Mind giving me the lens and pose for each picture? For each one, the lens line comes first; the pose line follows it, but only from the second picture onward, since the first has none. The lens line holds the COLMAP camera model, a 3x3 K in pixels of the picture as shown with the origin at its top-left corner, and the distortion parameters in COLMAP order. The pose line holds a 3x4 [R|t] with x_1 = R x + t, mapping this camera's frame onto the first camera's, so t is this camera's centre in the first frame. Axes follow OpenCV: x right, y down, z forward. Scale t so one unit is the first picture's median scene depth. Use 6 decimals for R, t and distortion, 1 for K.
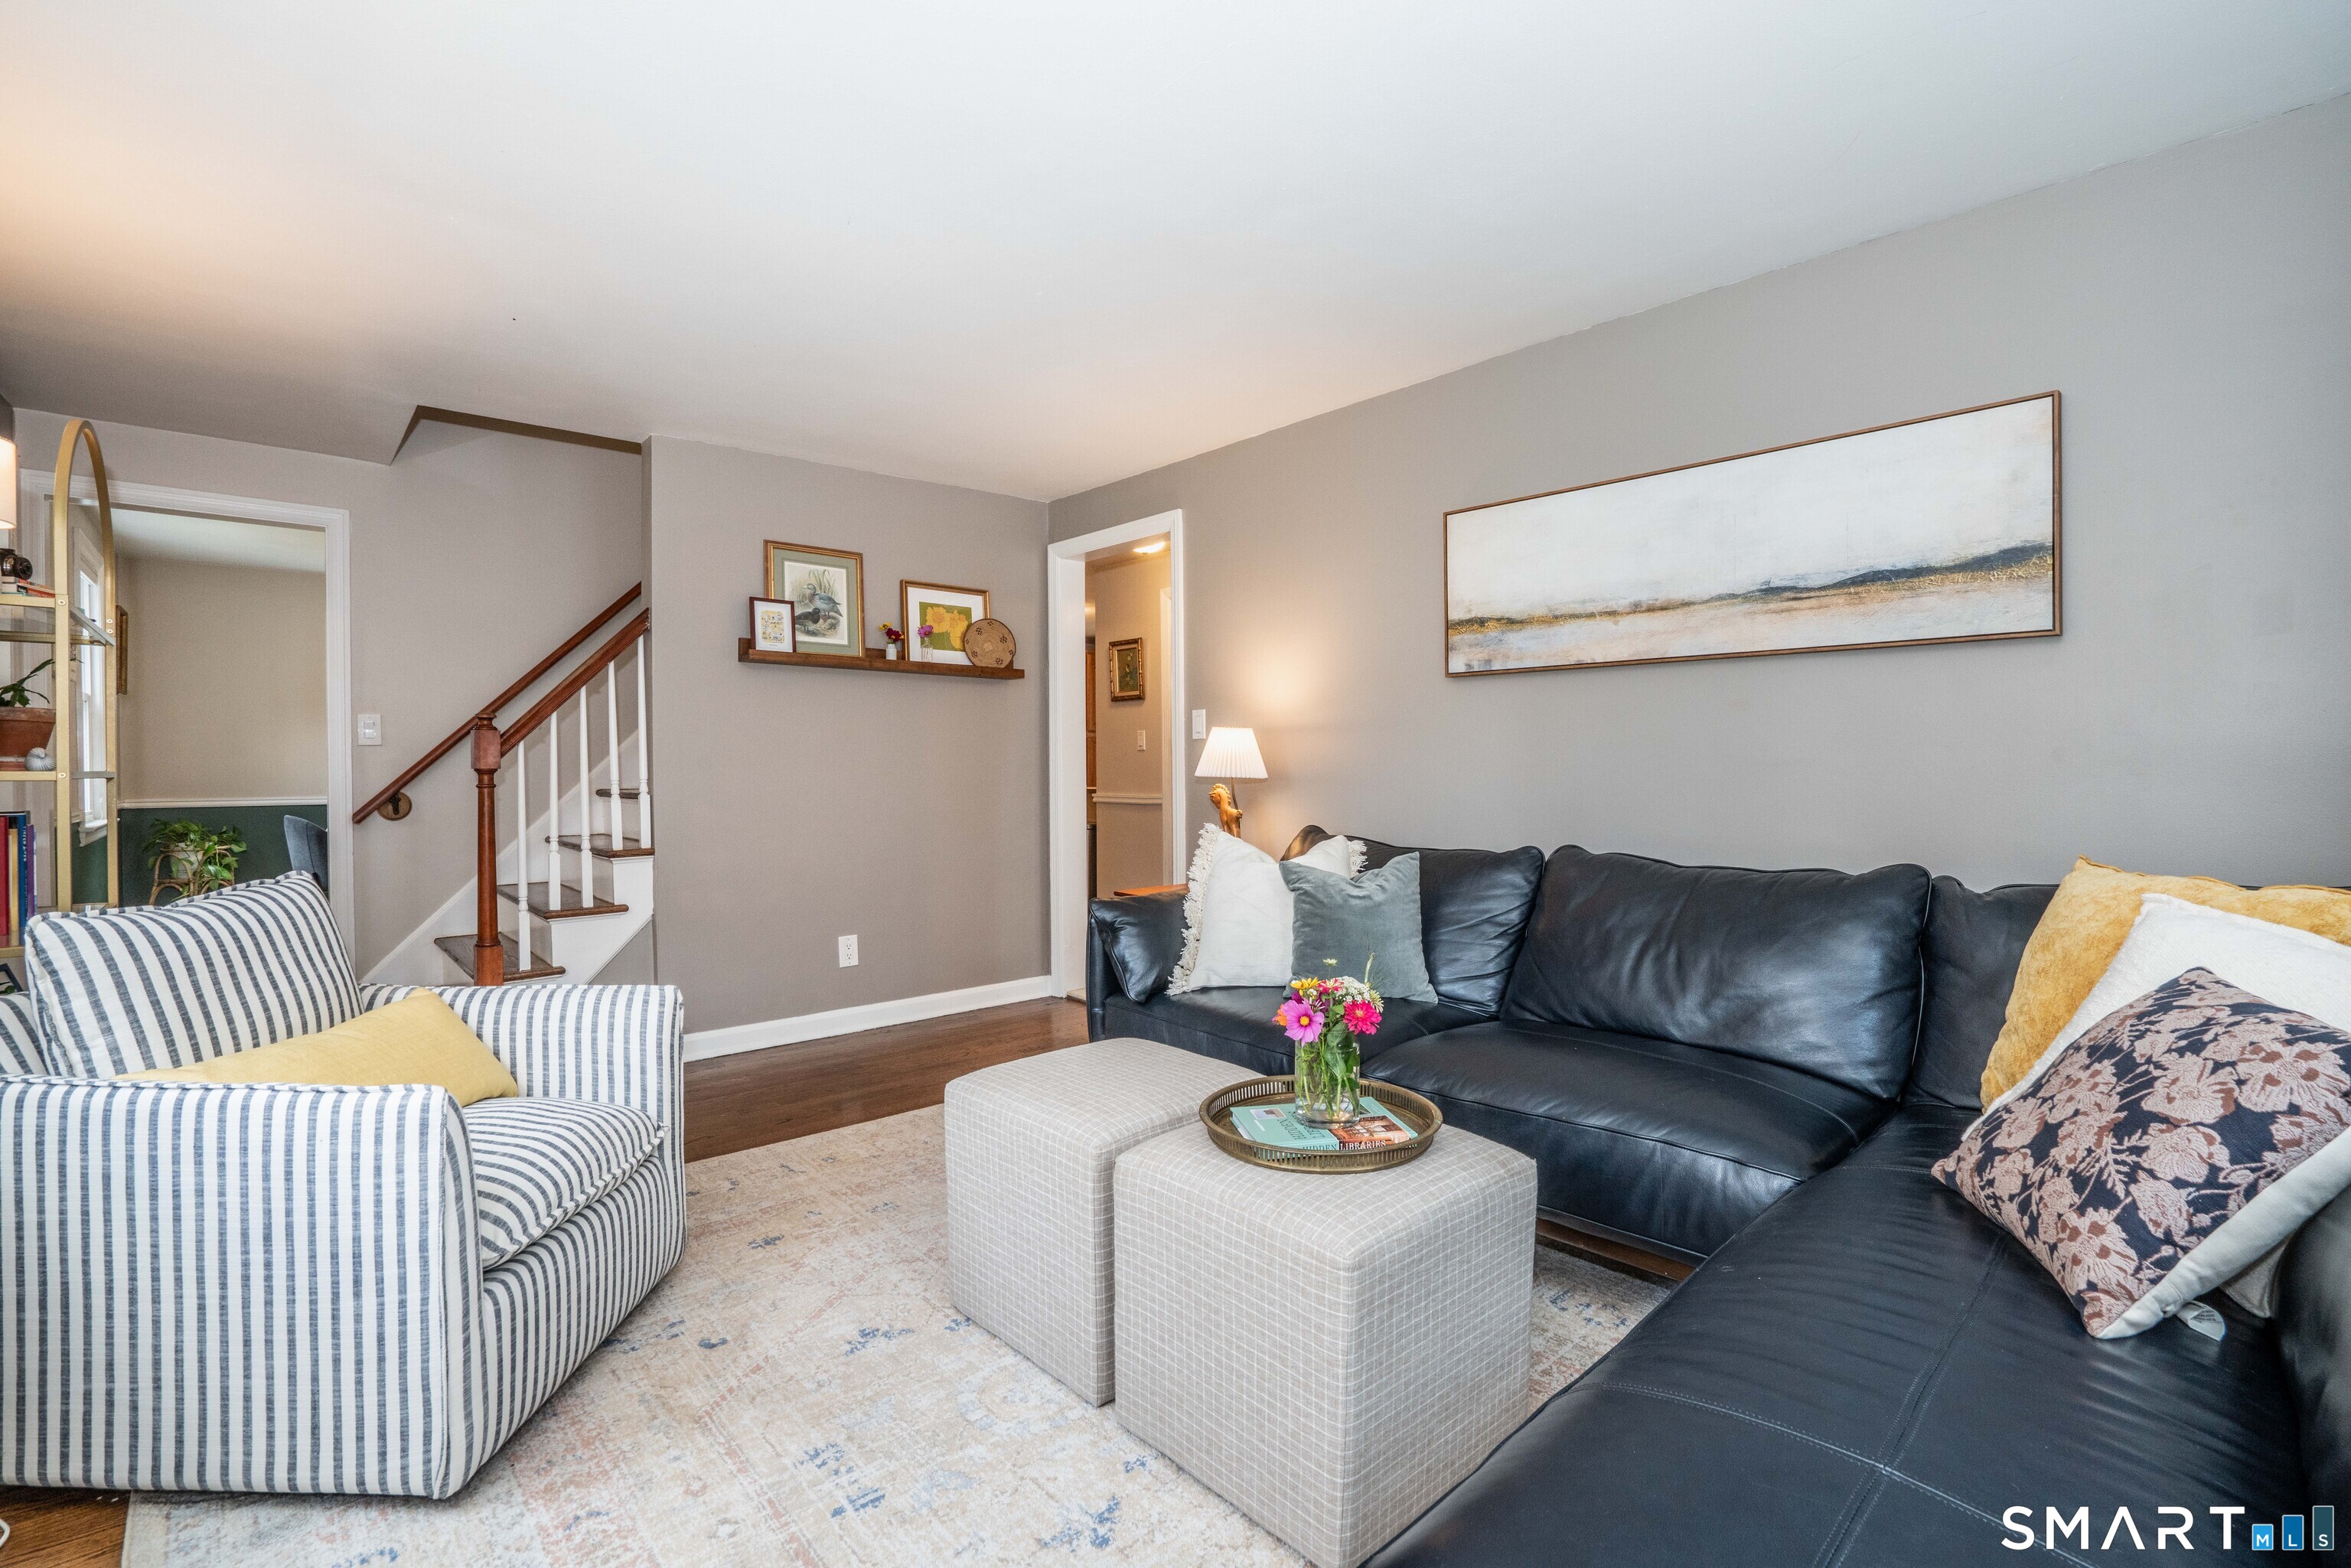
lens RADIAL K [[1099.8, 0, 1184.2], [0, 1099.8, 768.4], [0, 0, 1]] dist [-0.002477, 0.004635]
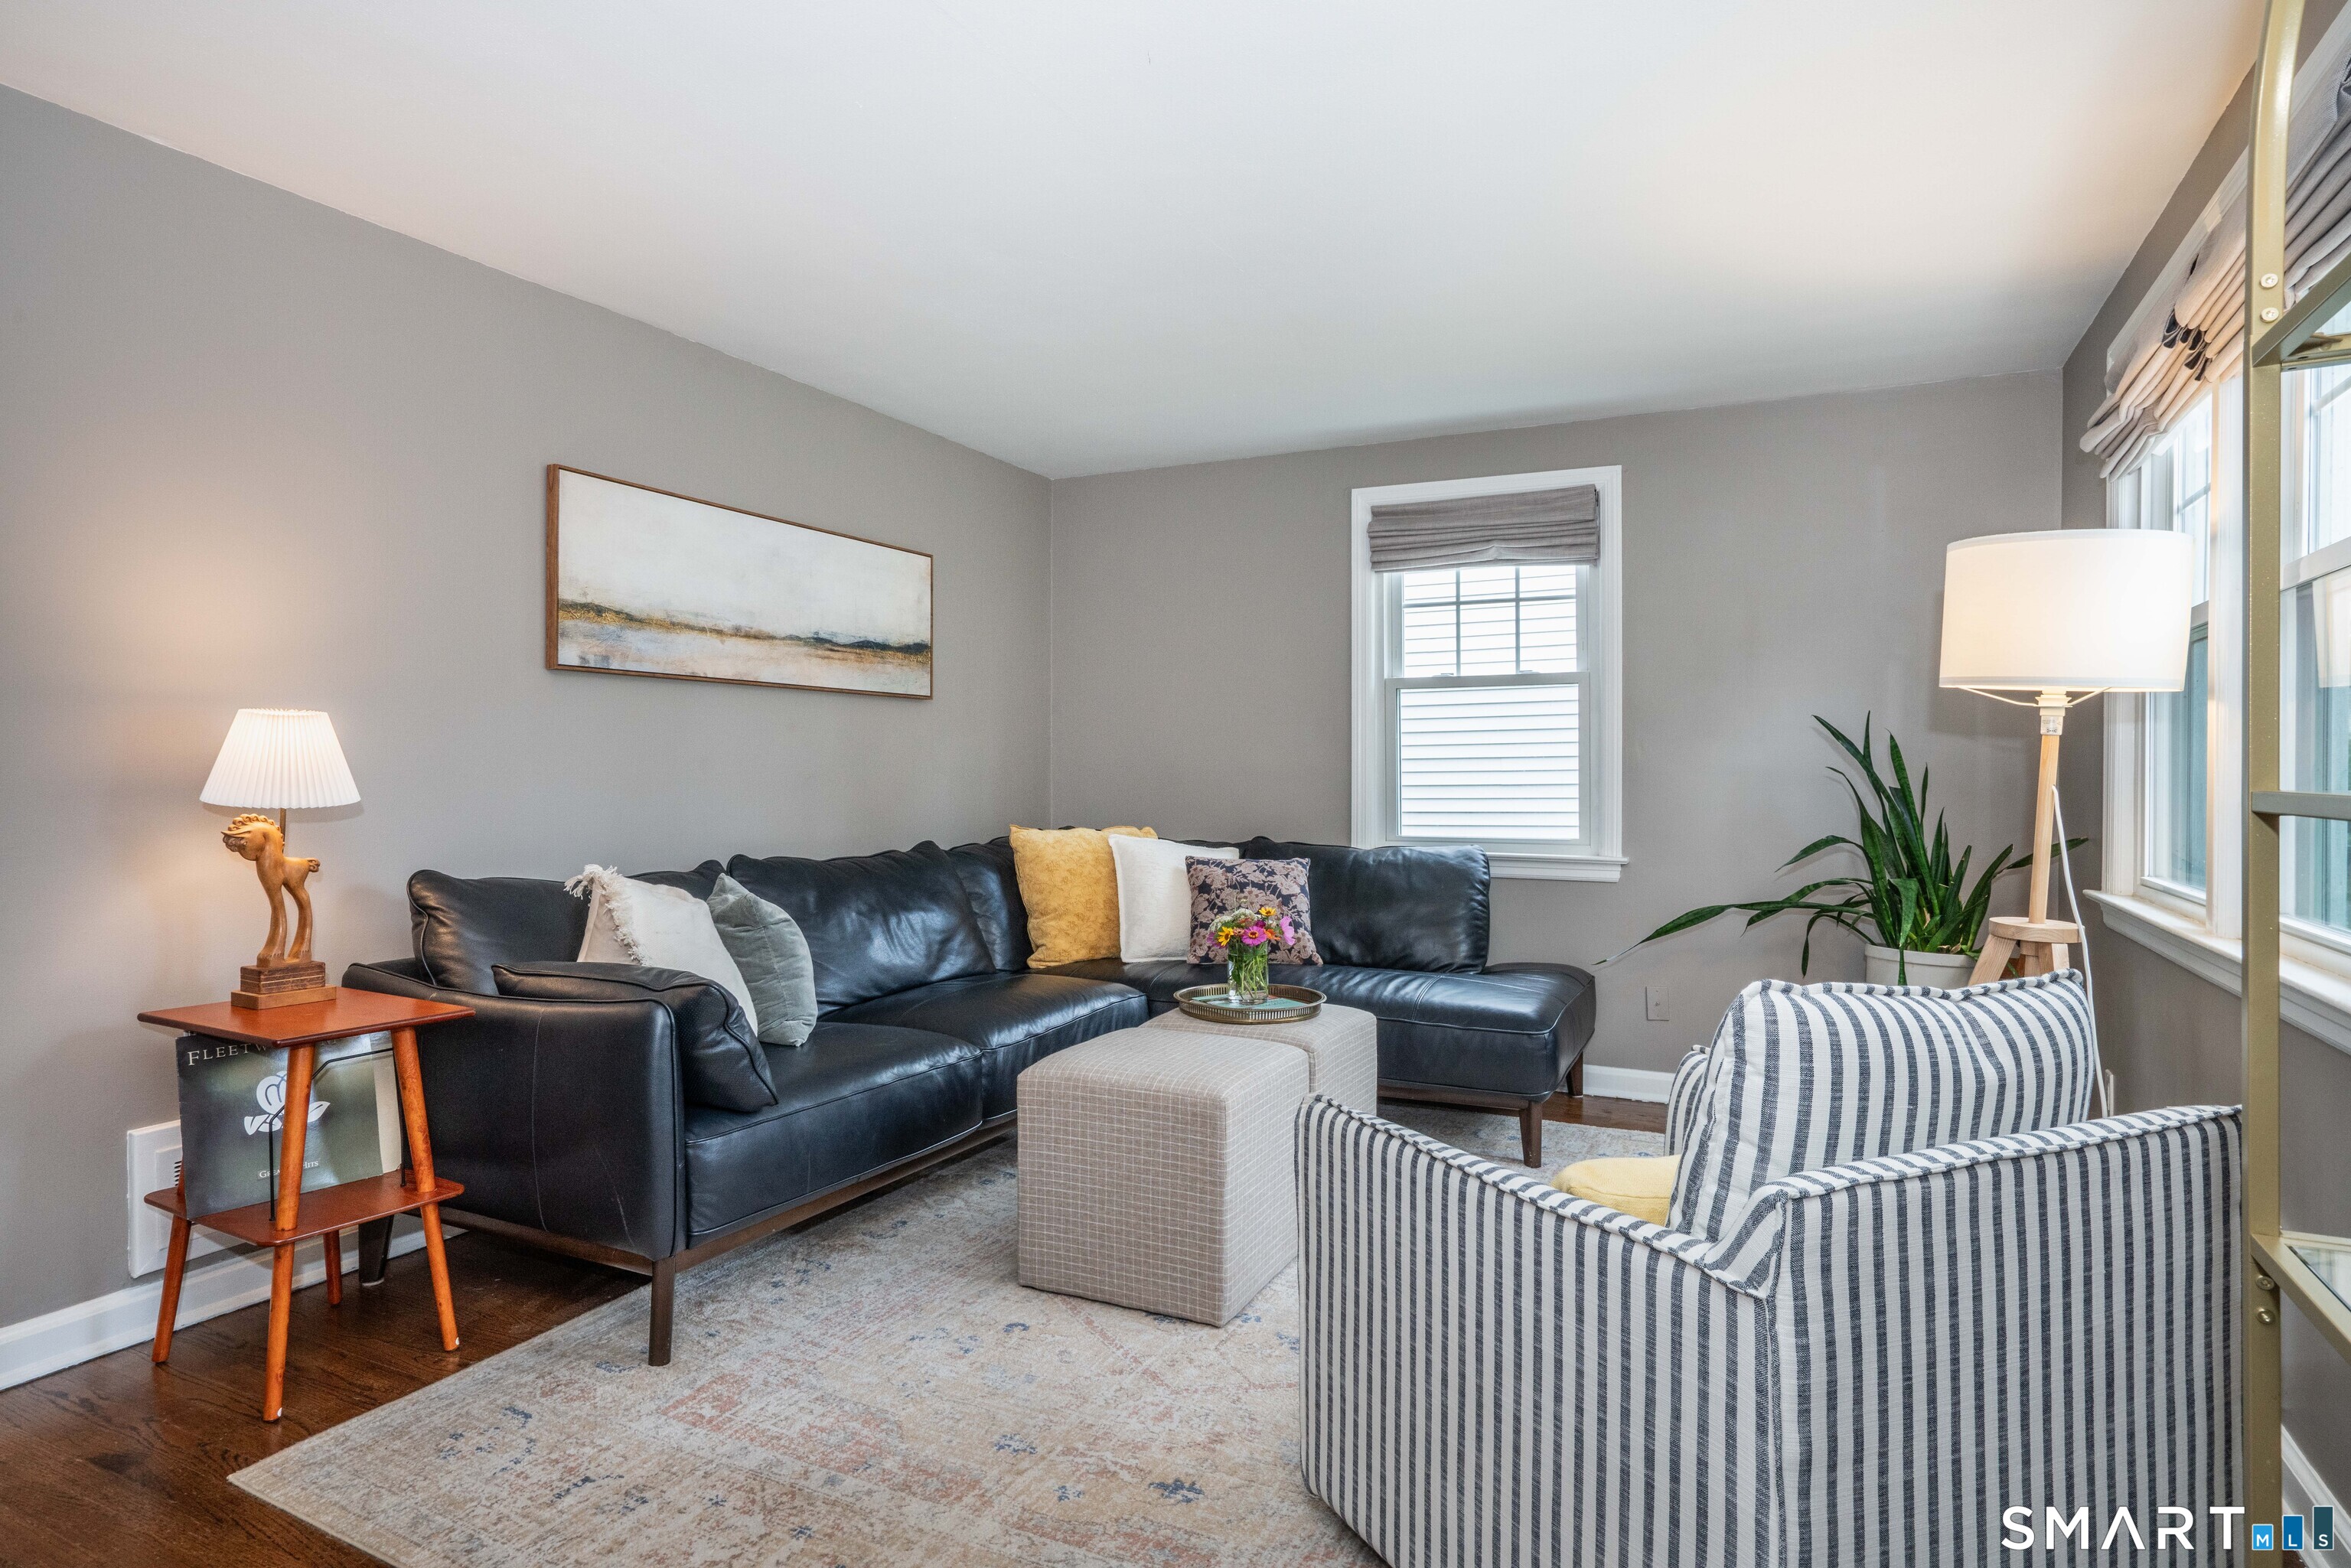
lens RADIAL K [[1242.5, 0, 1182.7], [0, 1242.5, 777.0], [0, 0, 1]] dist [-0.000536, 0.000067]
pose [[-0.361632, -0.005488, 0.932305, -0.872493], [0.003653, 0.999967, 0.007303, -0.010008], [-0.932314, 0.006046, -0.361599, 1.015426]]
